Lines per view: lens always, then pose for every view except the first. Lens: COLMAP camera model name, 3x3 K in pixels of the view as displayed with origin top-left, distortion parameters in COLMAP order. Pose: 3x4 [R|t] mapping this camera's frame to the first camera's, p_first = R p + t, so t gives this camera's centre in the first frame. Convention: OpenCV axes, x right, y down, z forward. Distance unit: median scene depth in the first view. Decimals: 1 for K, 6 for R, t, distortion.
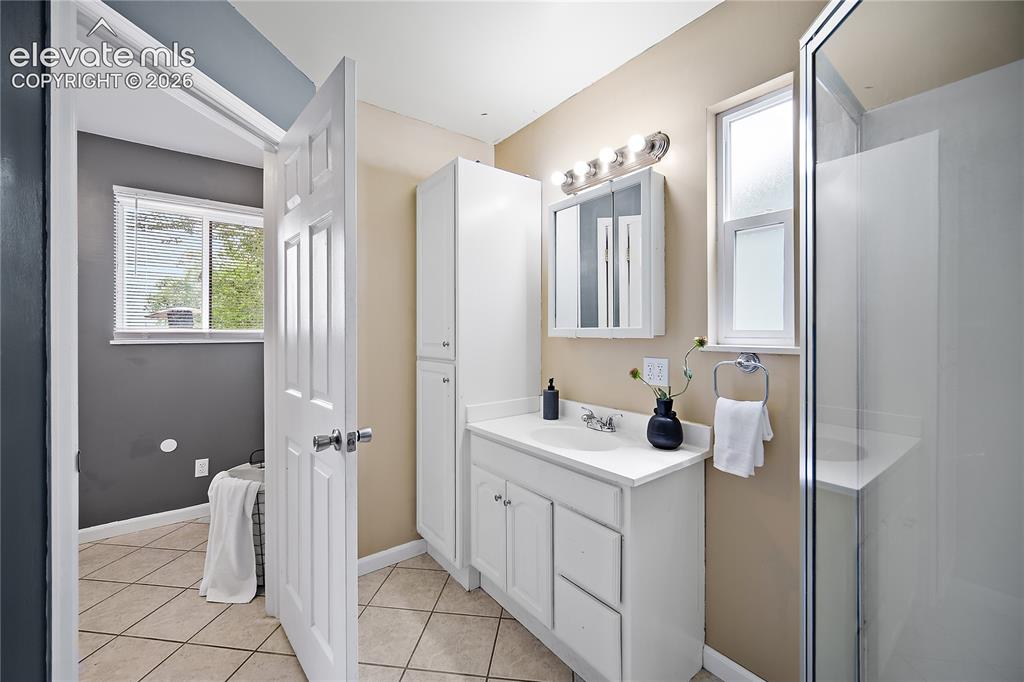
lens RADIAL K [[403.1, 0, 507.3], [0, 403.1, 337.3], [0, 0, 1]] dist [0.001663, 0.000058]
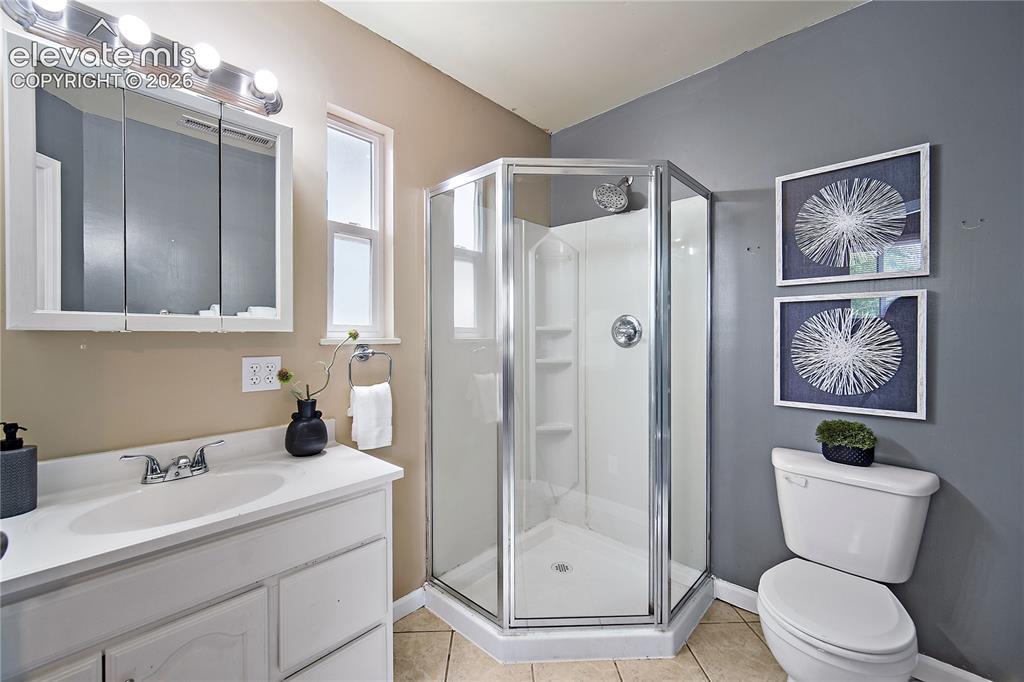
lens RADIAL K [[403.1, 0, 508.3], [0, 403.1, 335.6], [0, 0, 1]] dist [0.001663, 0.000058]
pose [[-0.181180, -0.007865, 0.983419, -0.491199], [0.001456, 0.999965, 0.008266, 0.004097], [-0.983449, 0.002930, -0.181162, 0.637705]]
